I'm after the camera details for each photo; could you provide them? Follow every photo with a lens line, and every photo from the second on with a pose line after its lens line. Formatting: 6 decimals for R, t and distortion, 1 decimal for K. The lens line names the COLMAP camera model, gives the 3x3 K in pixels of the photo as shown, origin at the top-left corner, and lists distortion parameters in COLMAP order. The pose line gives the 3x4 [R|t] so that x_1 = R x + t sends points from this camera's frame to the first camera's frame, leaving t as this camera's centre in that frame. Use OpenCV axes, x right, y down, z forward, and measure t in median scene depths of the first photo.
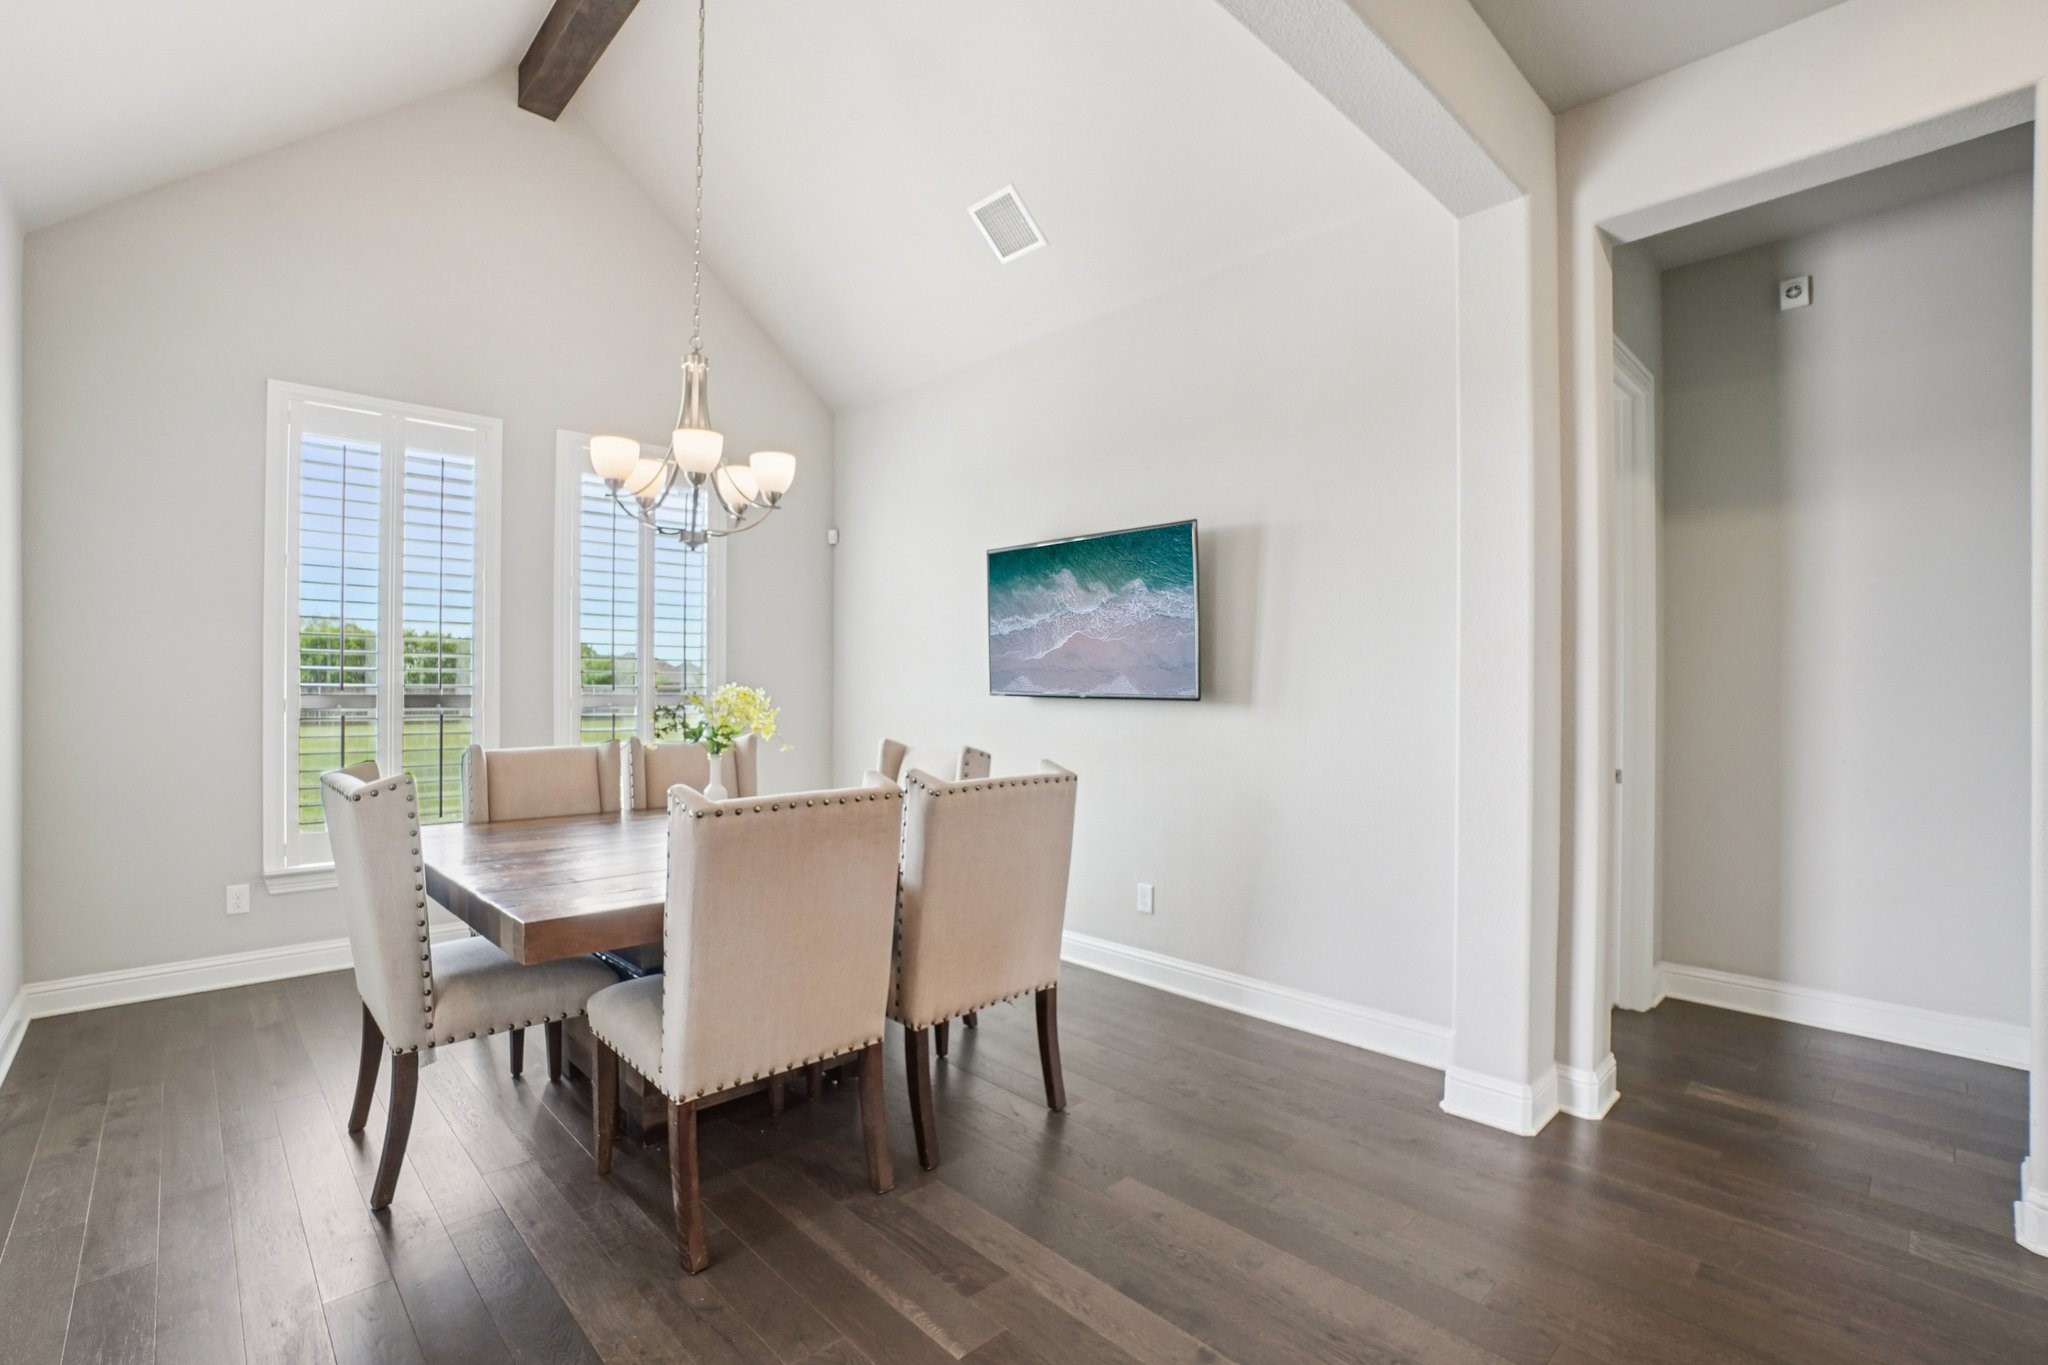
lens RADIAL K [[914.3, 0, 962.8], [0, 914.3, 690.5], [0, 0, 1]] dist [-0.039292, 0.011882]
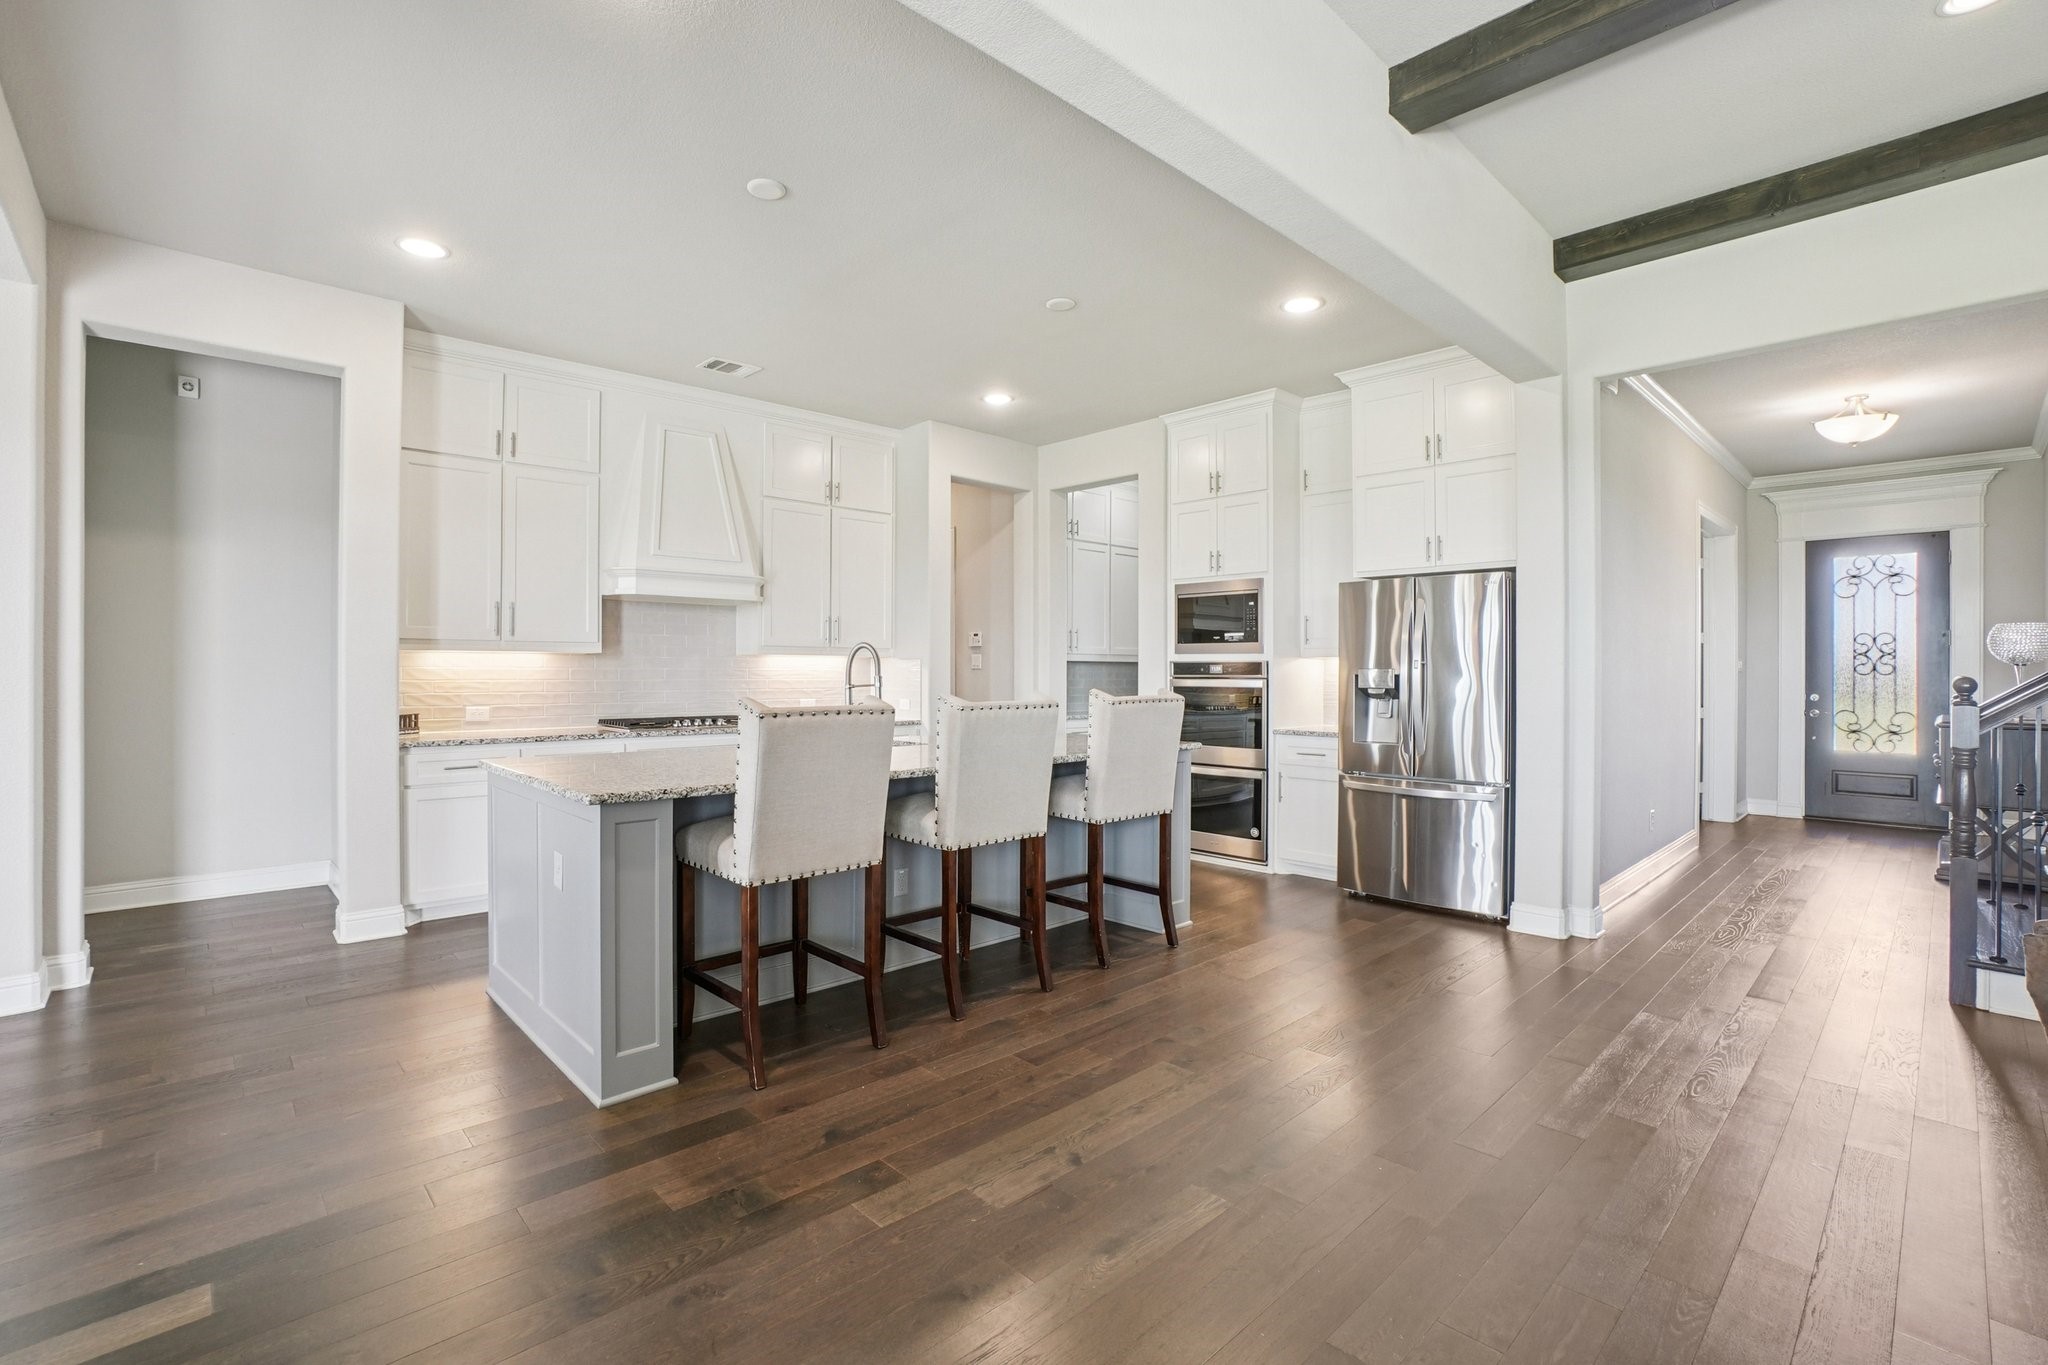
lens RADIAL K [[912.9, 0, 1020.5], [0, 912.9, 667.6], [0, 0, 1]] dist [-0.060949, 0.027206]
pose [[-0.027563, -0.001989, 0.999618, -0.533553], [-0.002248, 0.999996, 0.001927, -0.005839], [-0.999618, -0.002194, -0.027568, -0.303911]]
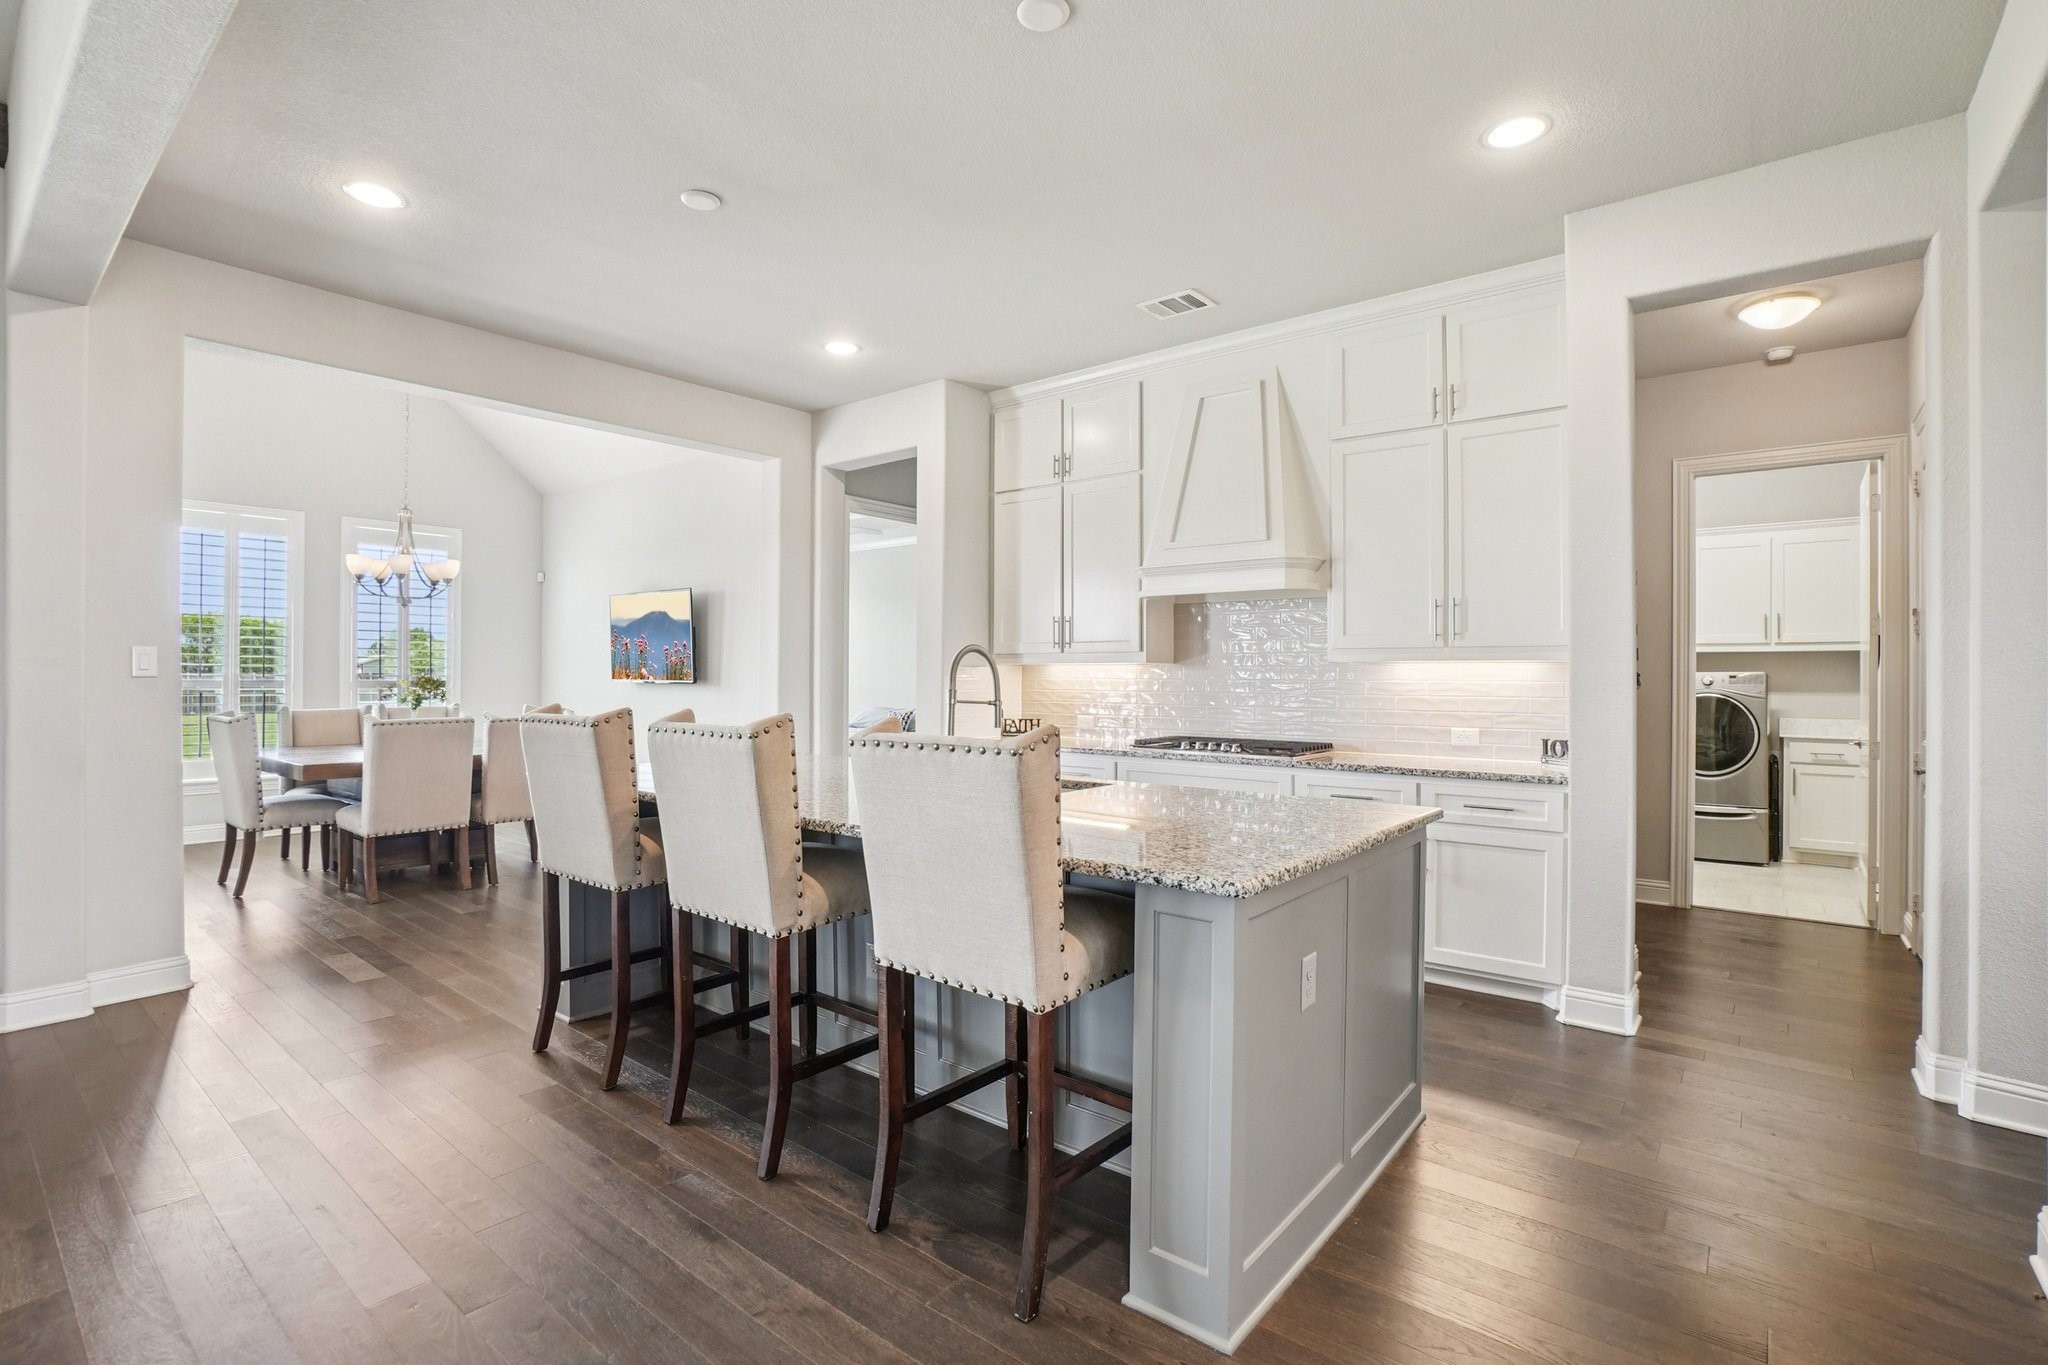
lens RADIAL K [[949.2, 0, 983.3], [0, 949.2, 674.6], [0, 0, 1]] dist [-0.024578, 0.000400]
pose [[0.990356, 0.001403, 0.138536, 0.622393], [-0.001180, 0.999998, -0.001698, -0.004173], [-0.138538, 0.001518, 0.990356, -1.117600]]
